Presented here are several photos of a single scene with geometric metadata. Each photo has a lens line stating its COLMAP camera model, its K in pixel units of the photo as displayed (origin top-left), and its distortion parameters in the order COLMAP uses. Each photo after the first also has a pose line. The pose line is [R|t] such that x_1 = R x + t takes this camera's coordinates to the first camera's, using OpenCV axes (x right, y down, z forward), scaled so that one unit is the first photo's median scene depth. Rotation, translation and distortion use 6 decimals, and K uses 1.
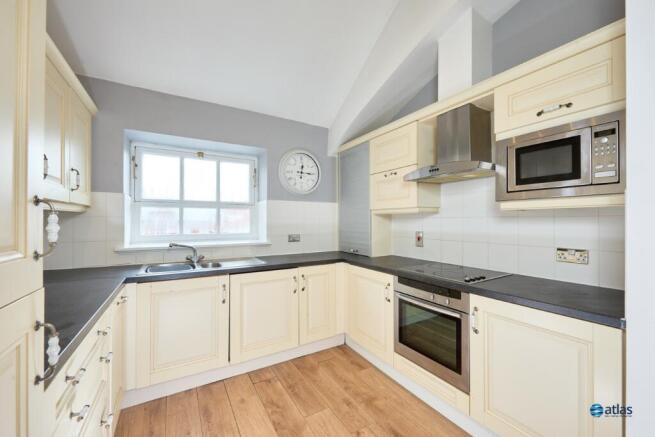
lens RADIAL K [[264.5, 0, 327.5], [0, 264.5, 218.5], [0, 0, 1]] dist [0.027537, -0.000035]
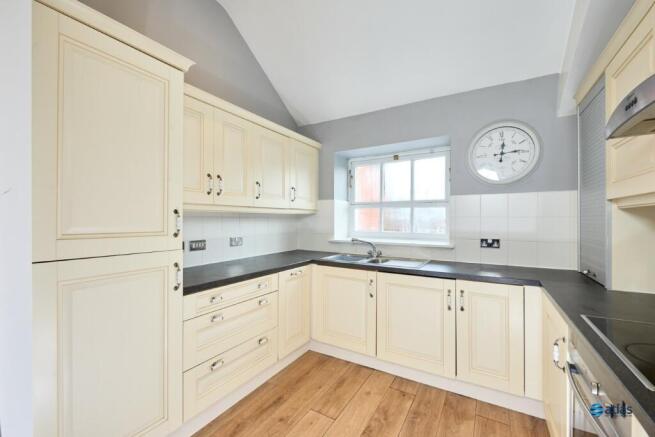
lens RADIAL K [[280.3, 0, 327.5], [0, 280.3, 218.5], [0, 0, 1]] dist [0.023156, 0.000000]
pose [[0.484991, -0.003268, -0.874513, 0.410571], [0.004413, 0.999989, -0.001289, 0.003478], [0.874508, -0.003234, 0.485001, 0.243695]]
